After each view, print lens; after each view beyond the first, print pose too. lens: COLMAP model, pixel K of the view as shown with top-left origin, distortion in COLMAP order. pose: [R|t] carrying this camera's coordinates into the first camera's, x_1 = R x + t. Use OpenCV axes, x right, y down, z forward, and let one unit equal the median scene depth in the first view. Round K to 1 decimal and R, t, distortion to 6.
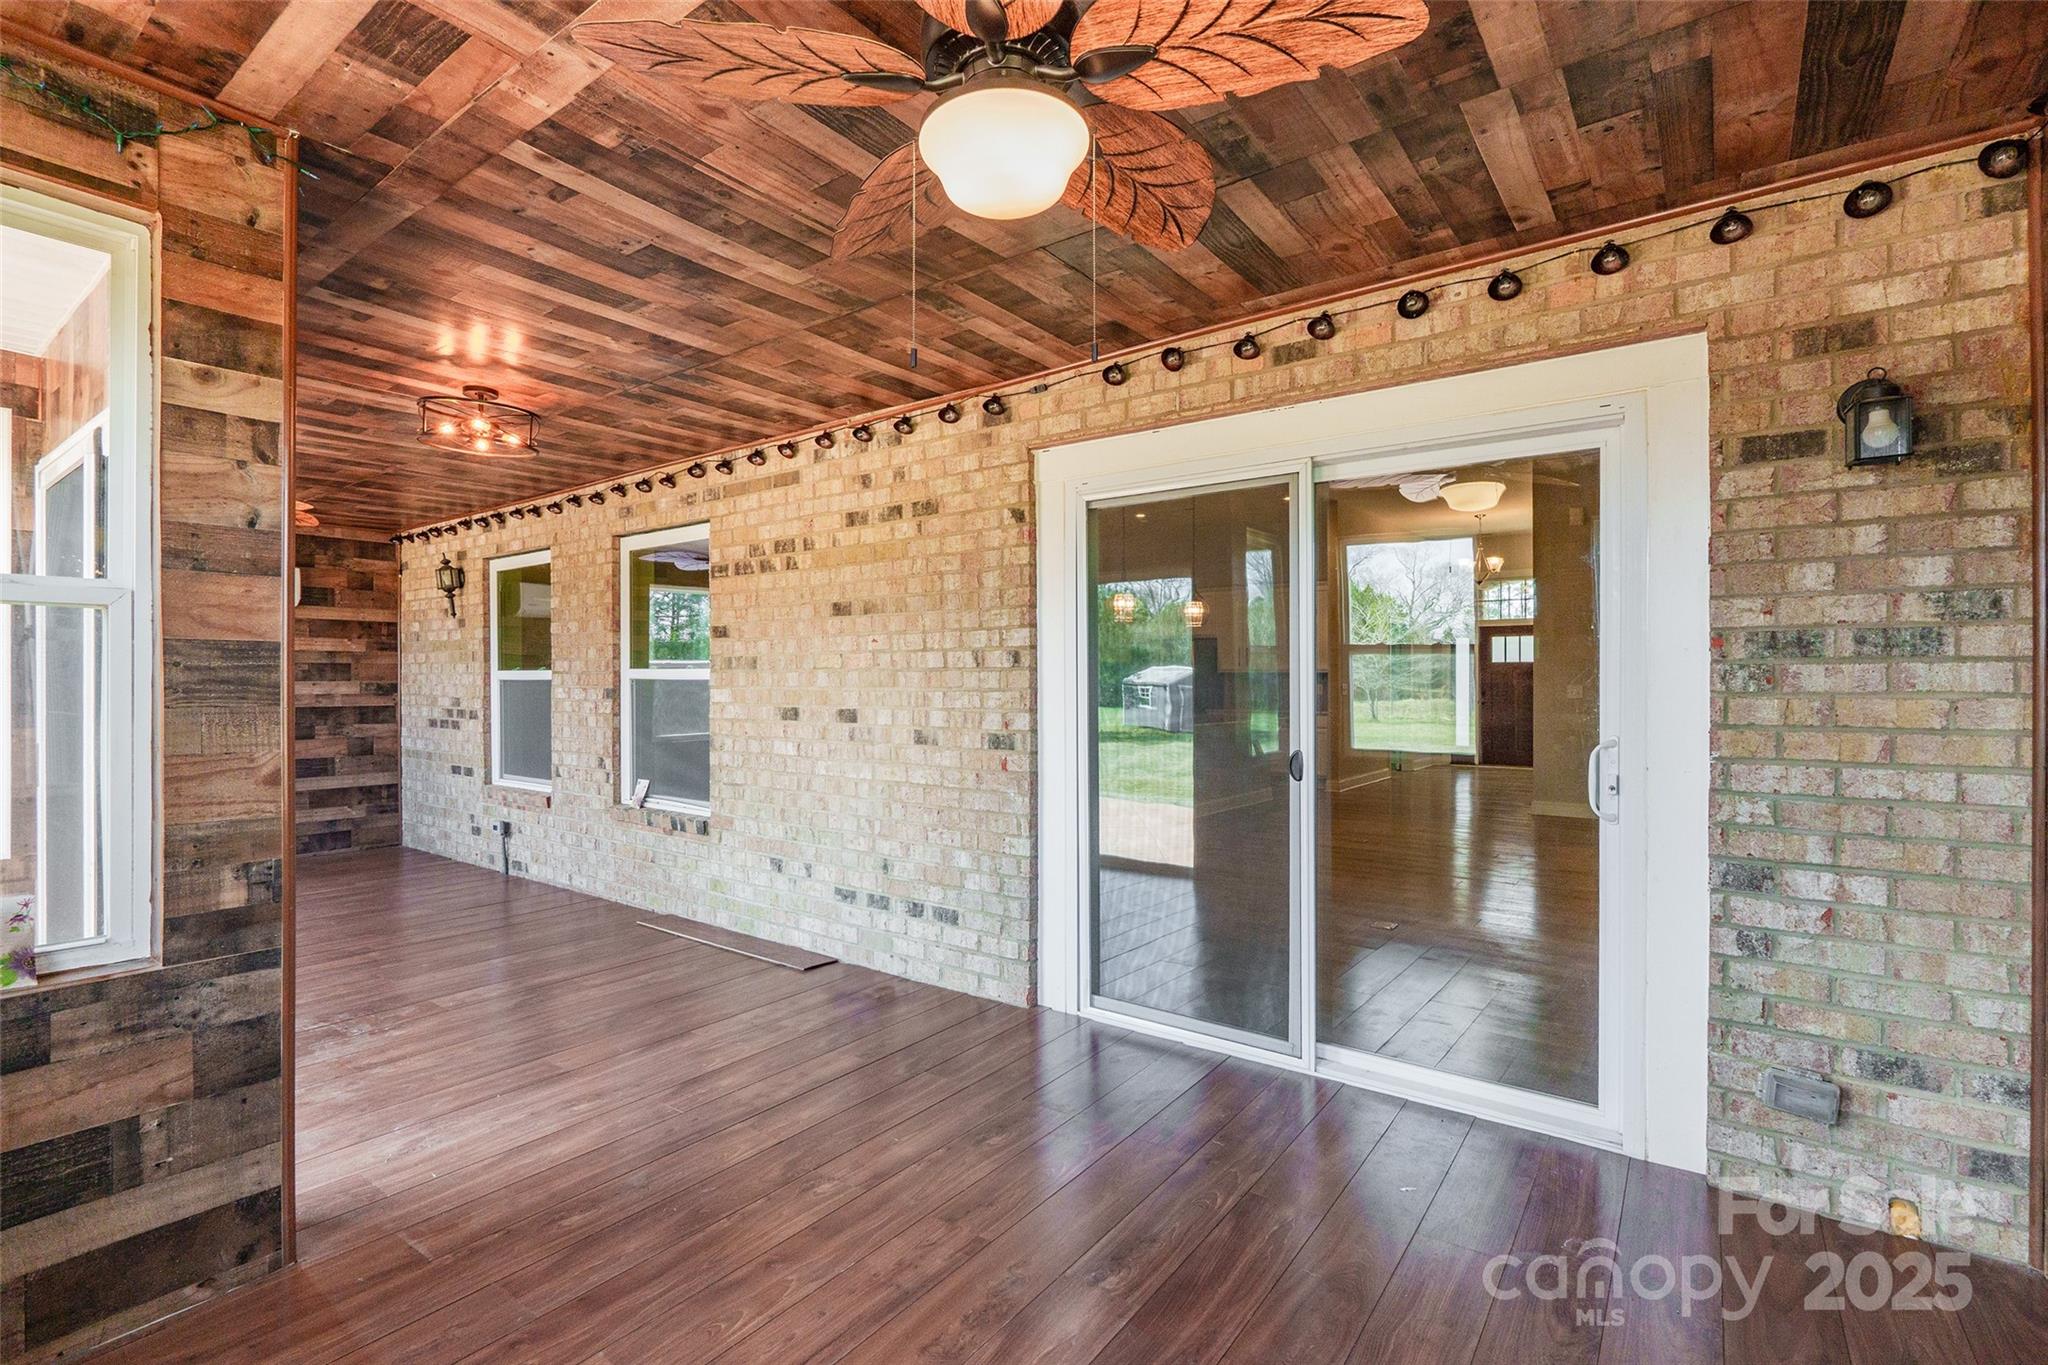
lens RADIAL K [[936.0, 0, 1013.5], [0, 936.0, 682.4], [0, 0, 1]] dist [-0.015755, 0.002832]
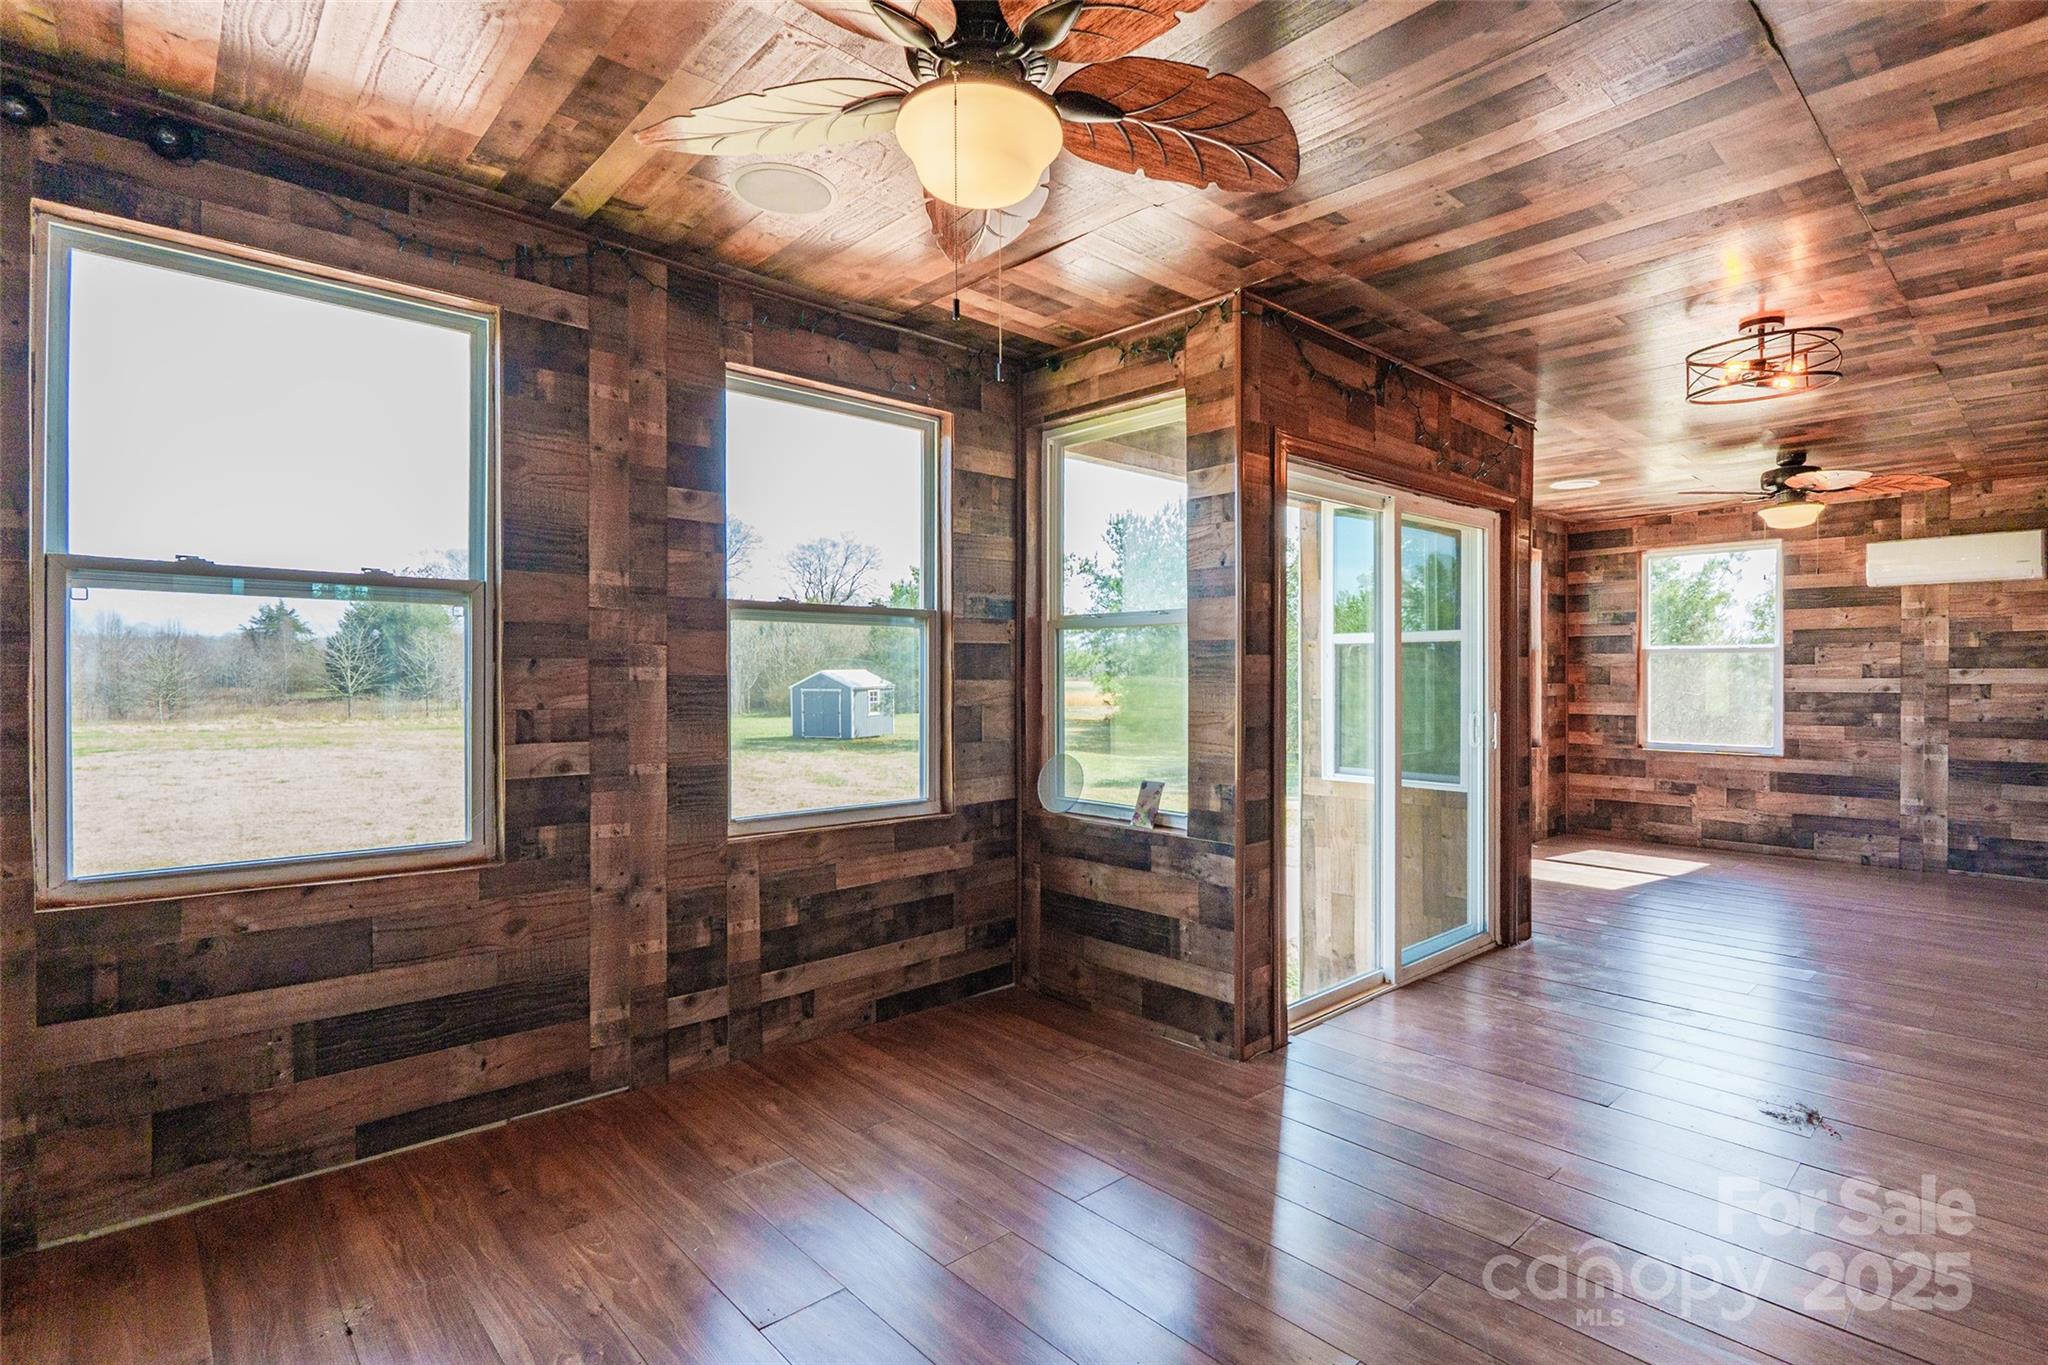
lens RADIAL K [[936.0, 0, 1020.6], [0, 936.0, 674.7], [0, 0, 1]] dist [-0.015755, 0.002832]
pose [[-0.180842, 0.005371, -0.983497, 0.766356], [0.001480, 0.999985, 0.005189, 0.004602], [0.983511, -0.000517, -0.180848, 0.966214]]
